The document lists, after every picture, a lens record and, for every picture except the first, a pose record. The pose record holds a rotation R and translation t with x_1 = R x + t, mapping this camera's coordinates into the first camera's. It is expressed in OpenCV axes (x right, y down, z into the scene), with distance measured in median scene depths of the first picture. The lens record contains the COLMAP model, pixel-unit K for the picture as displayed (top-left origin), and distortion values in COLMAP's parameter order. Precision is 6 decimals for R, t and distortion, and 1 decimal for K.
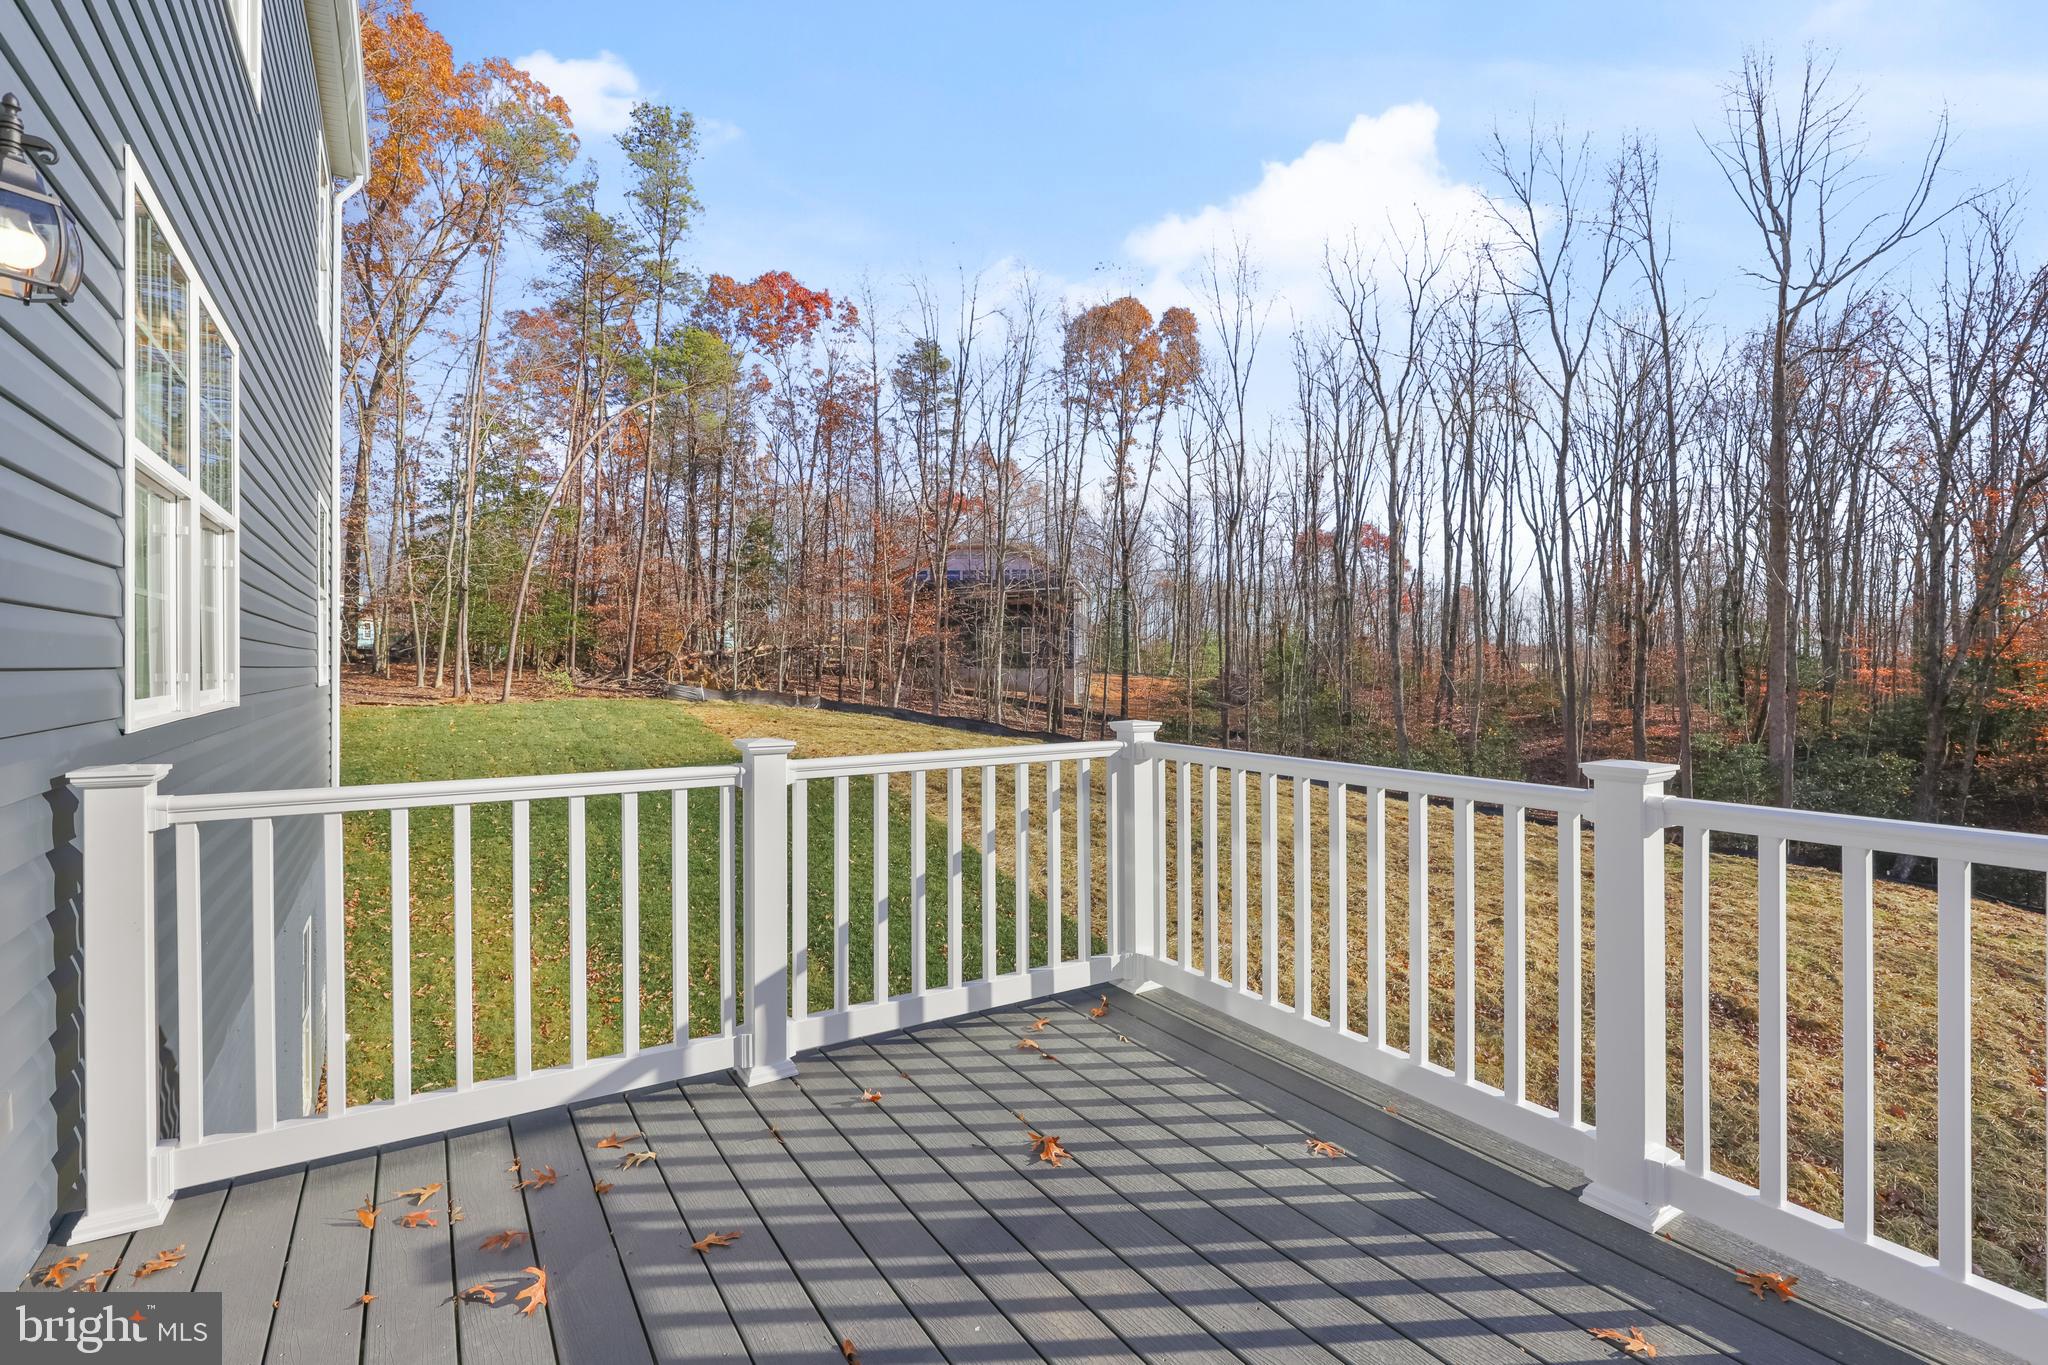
lens RADIAL K [[931.4, 0, 1016.5], [0, 931.4, 665.0], [0, 0, 1]] dist [-0.011905, -0.000643]
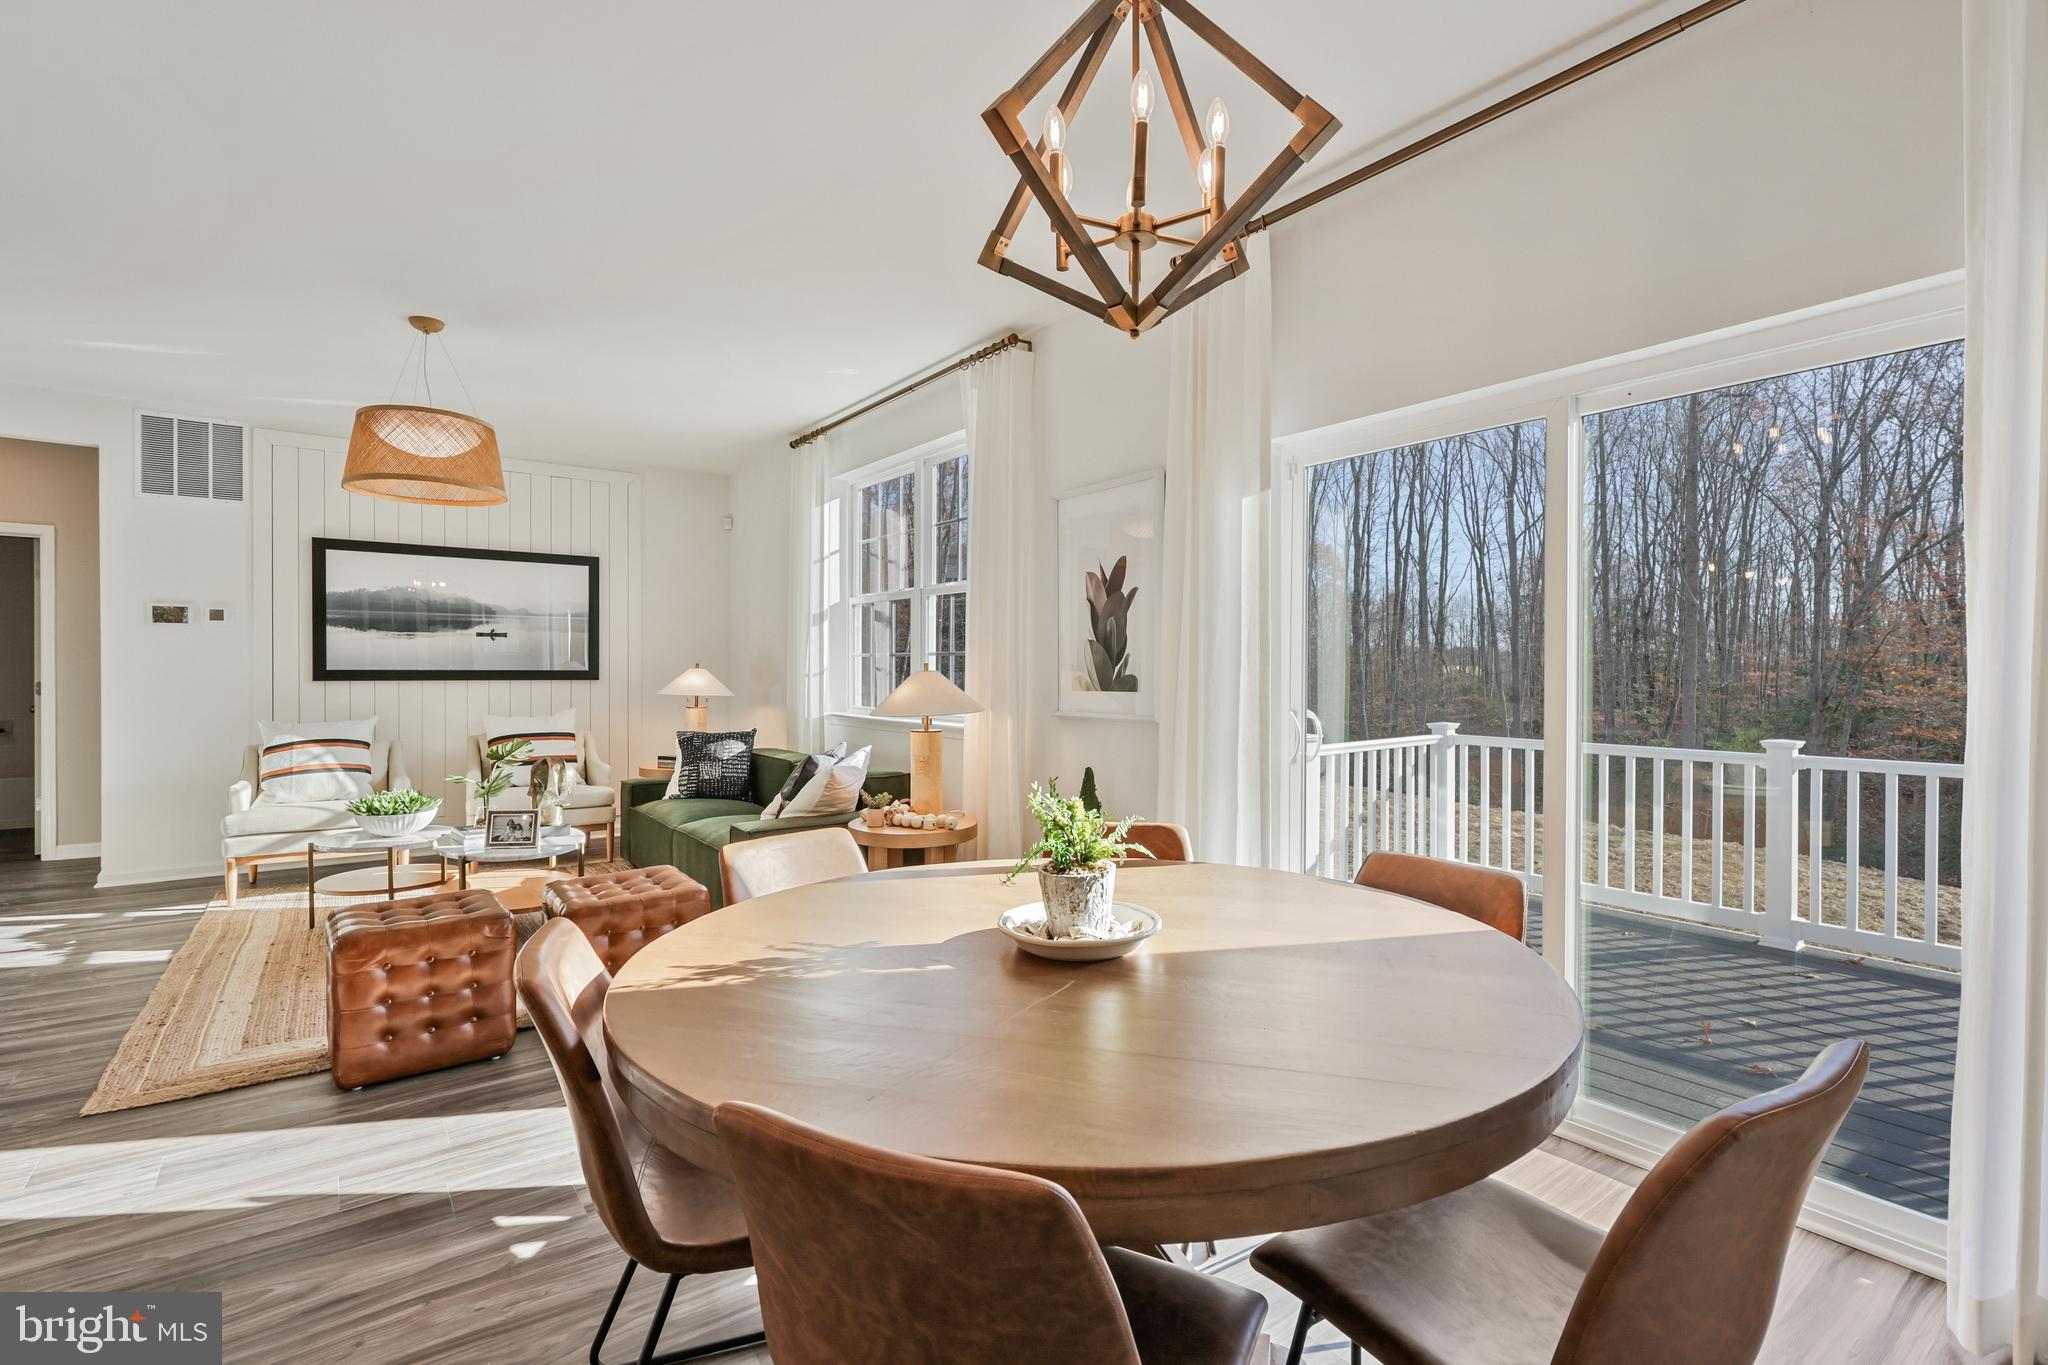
lens RADIAL K [[931.4, 0, 1037.5], [0, 931.4, 682.4], [0, 0, 1]] dist [-0.011905, -0.000643]
pose [[0.995712, -0.001380, 0.092501, -0.080027], [-0.000210, 0.999852, 0.017177, -0.004211], [-0.092511, -0.017123, 0.995564, -0.061982]]
